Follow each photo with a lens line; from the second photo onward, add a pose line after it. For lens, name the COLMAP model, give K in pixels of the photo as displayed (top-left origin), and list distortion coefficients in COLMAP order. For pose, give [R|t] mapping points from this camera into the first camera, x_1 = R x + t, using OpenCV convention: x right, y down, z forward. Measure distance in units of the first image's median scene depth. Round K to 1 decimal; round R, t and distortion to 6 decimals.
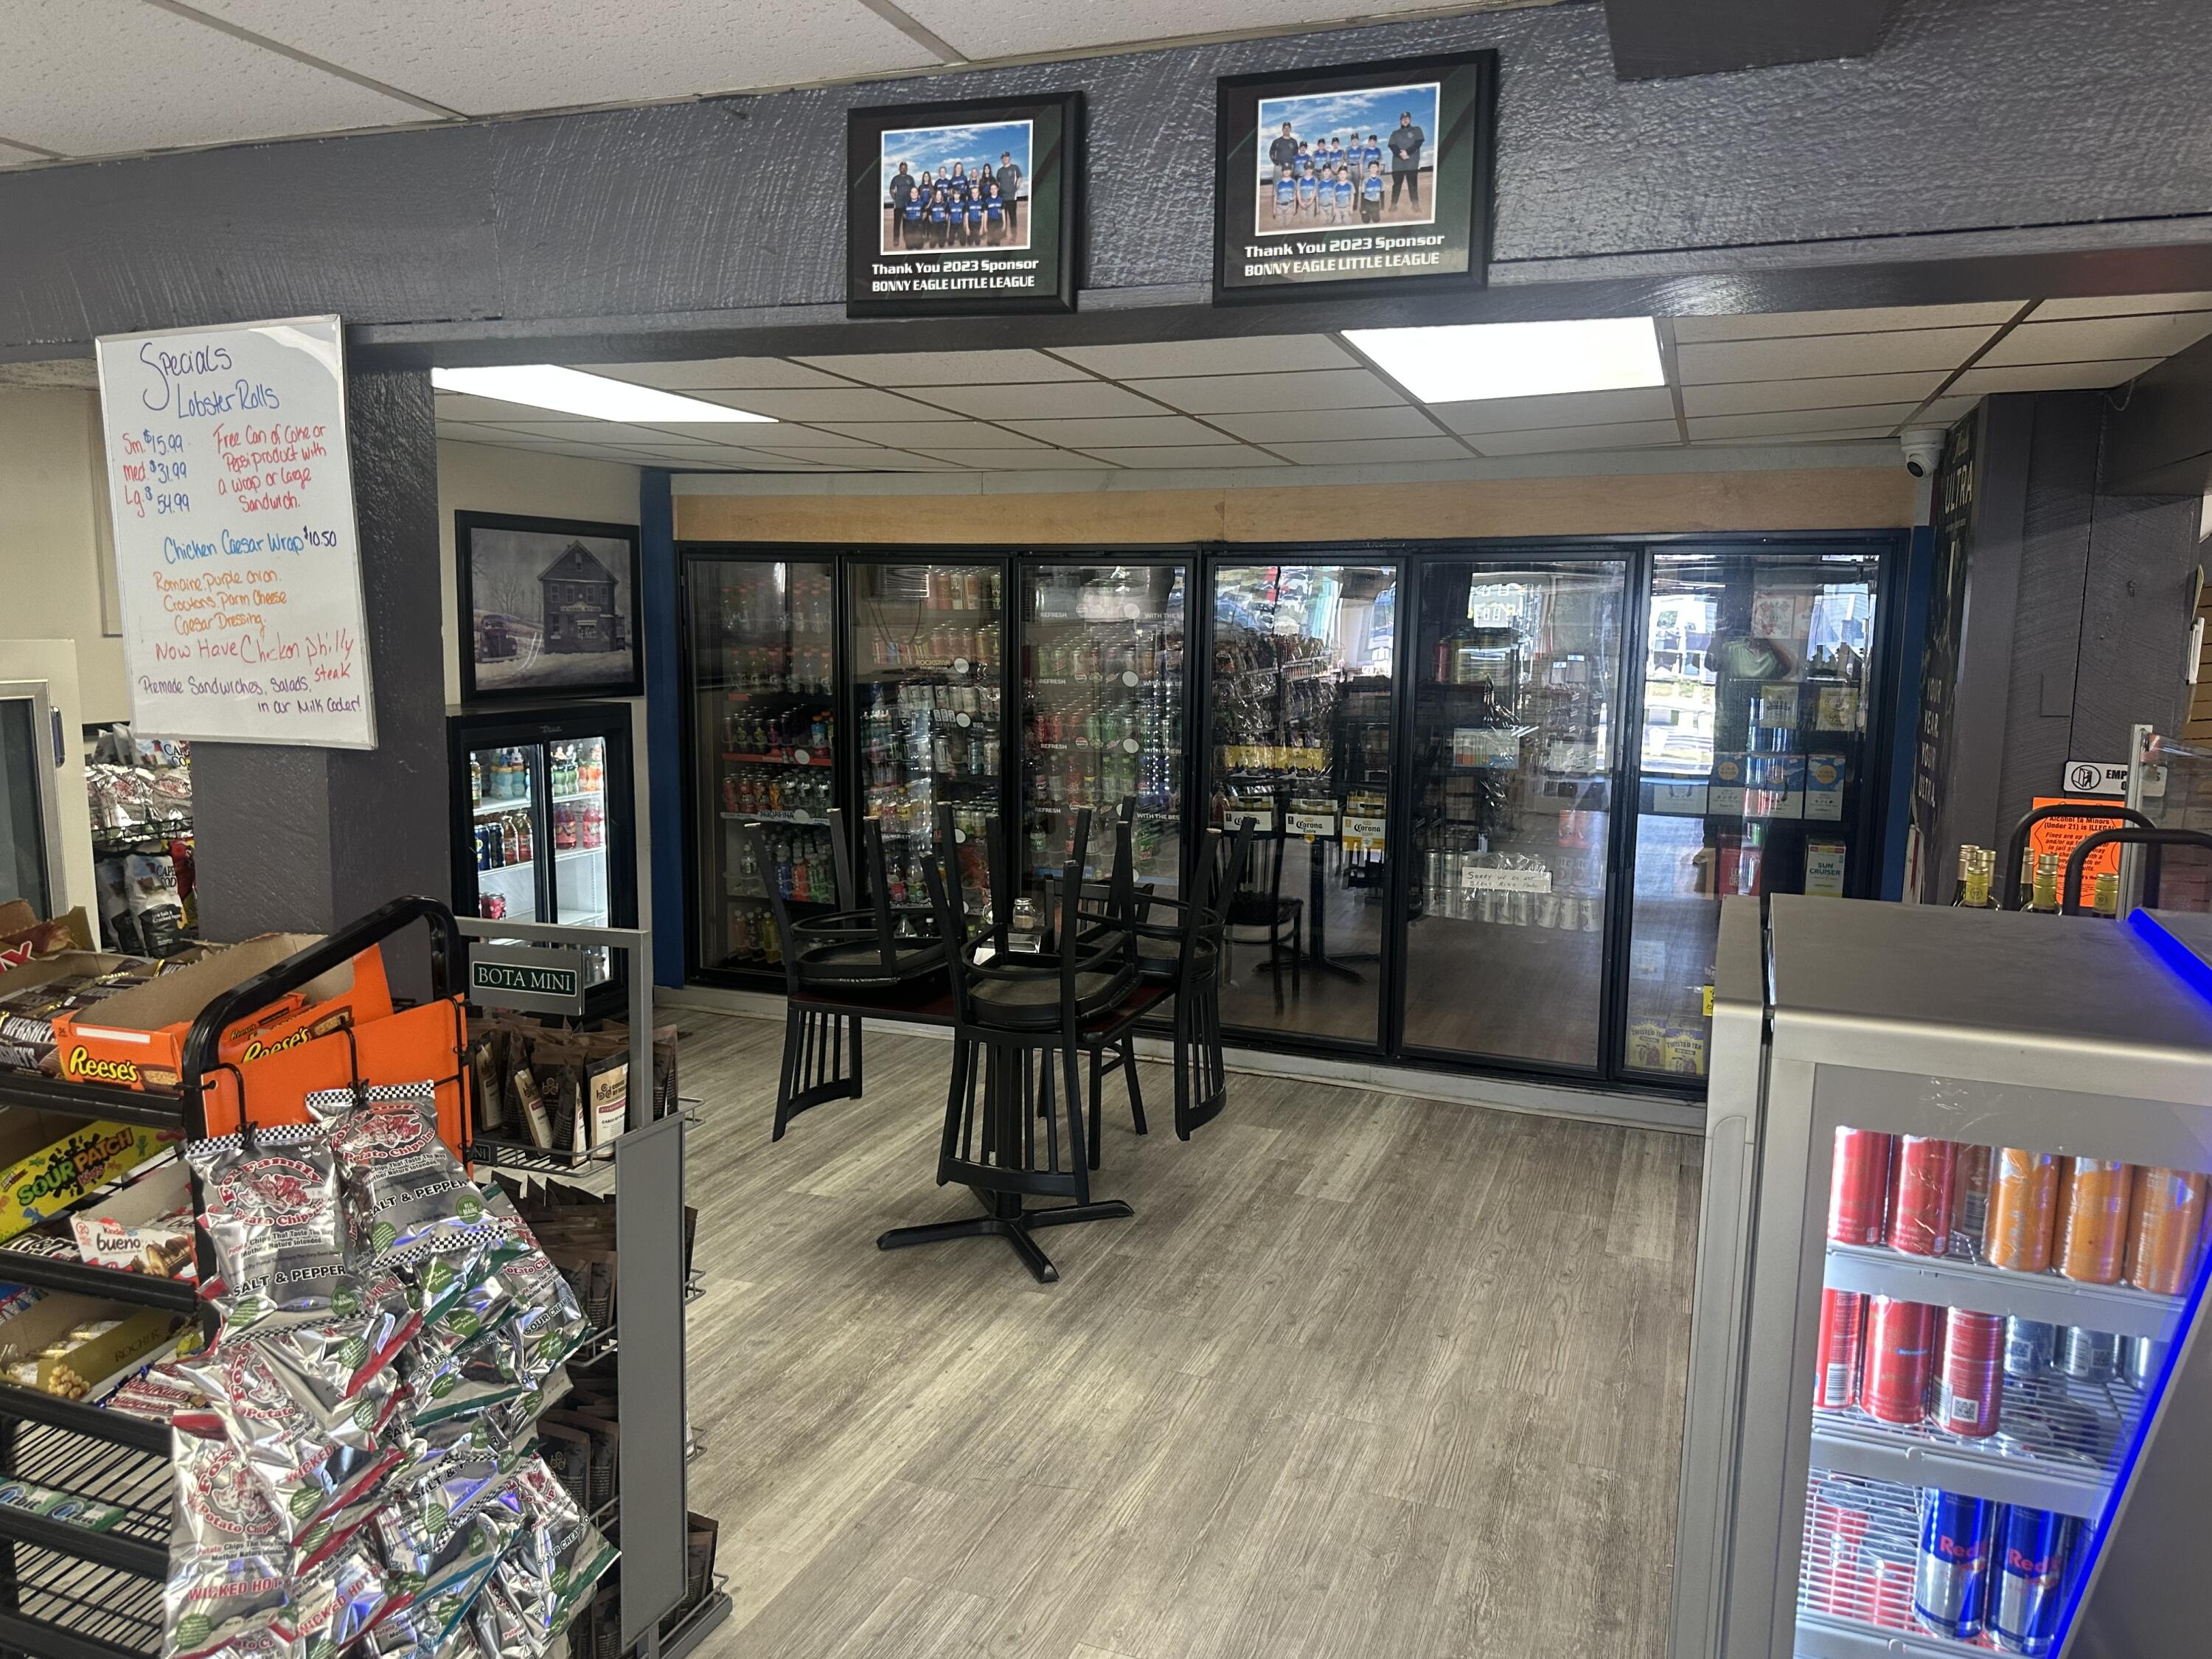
lens RADIAL K [[1587.8, 0, 1106.0], [0, 1587.8, 829.5], [0, 0, 1]] dist [0.060988, -0.070773]
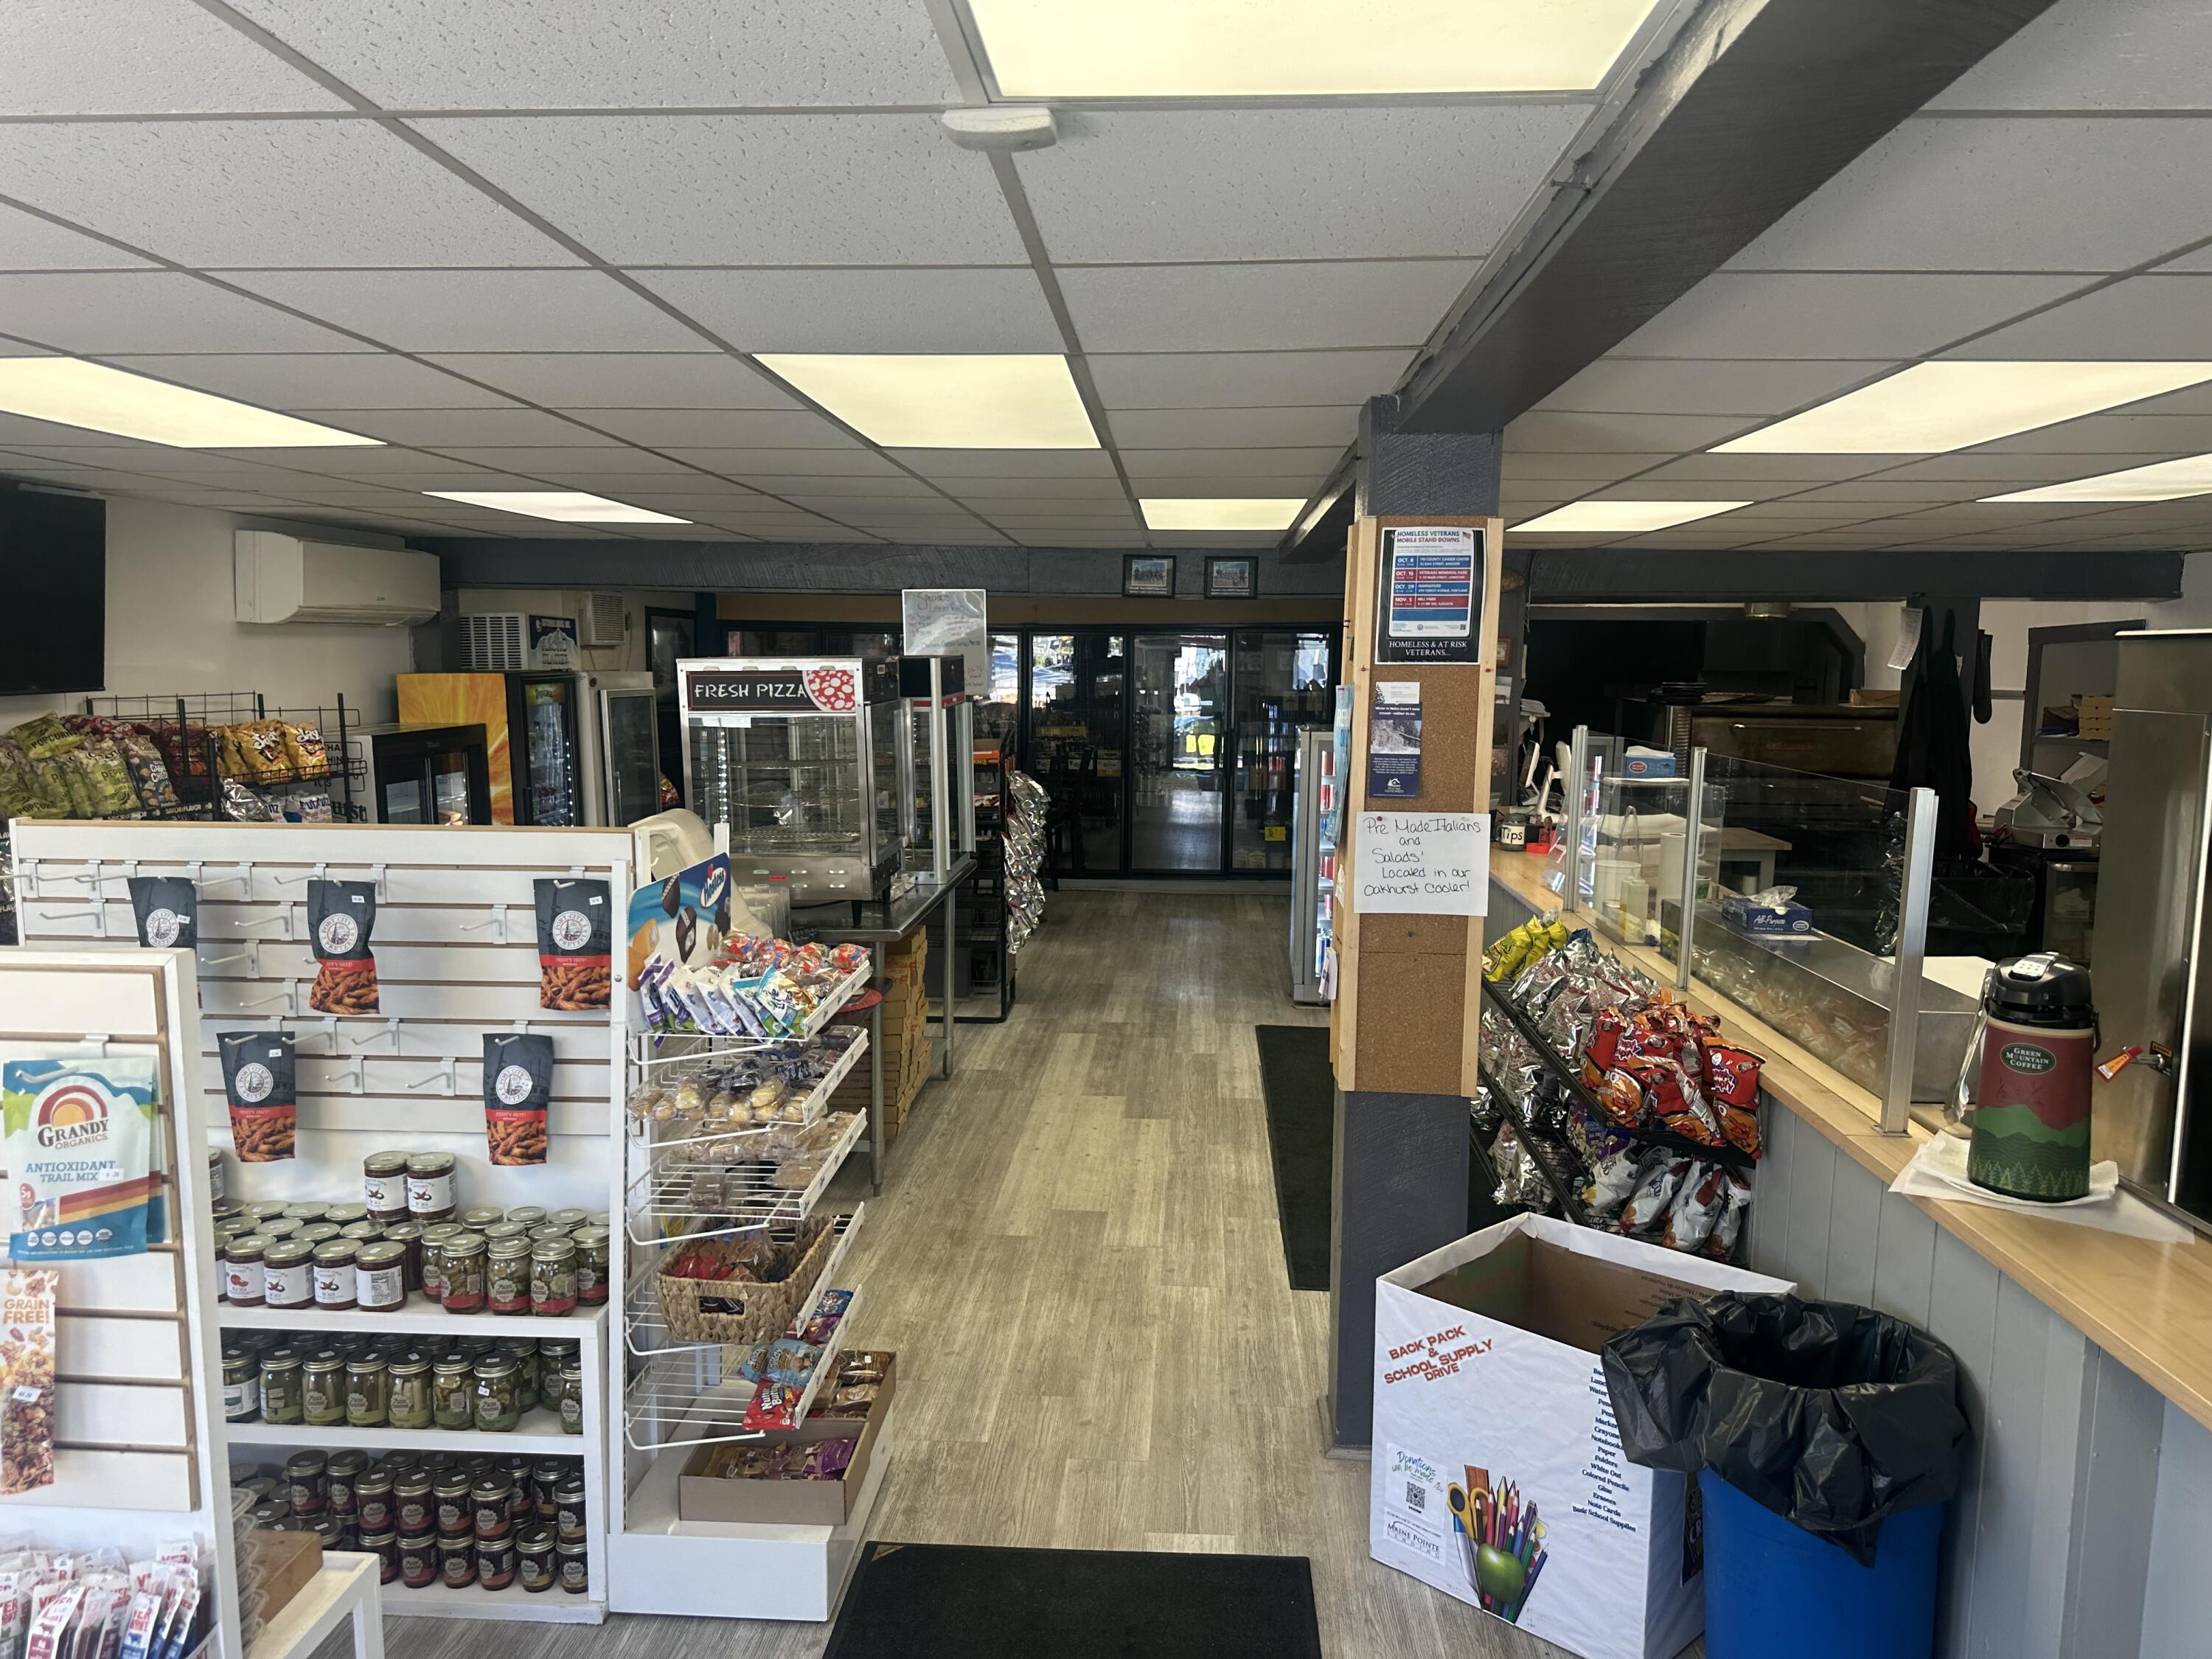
lens RADIAL K [[1587.8, 0, 1106.0], [0, 1587.8, 829.5], [0, 0, 1]] dist [0.060988, -0.070773]
pose [[0.953820, -0.031594, 0.298711, -0.415060], [0.041766, 0.998743, -0.027729, 0.125309], [-0.297460, 0.038925, 0.953941, -0.871208]]
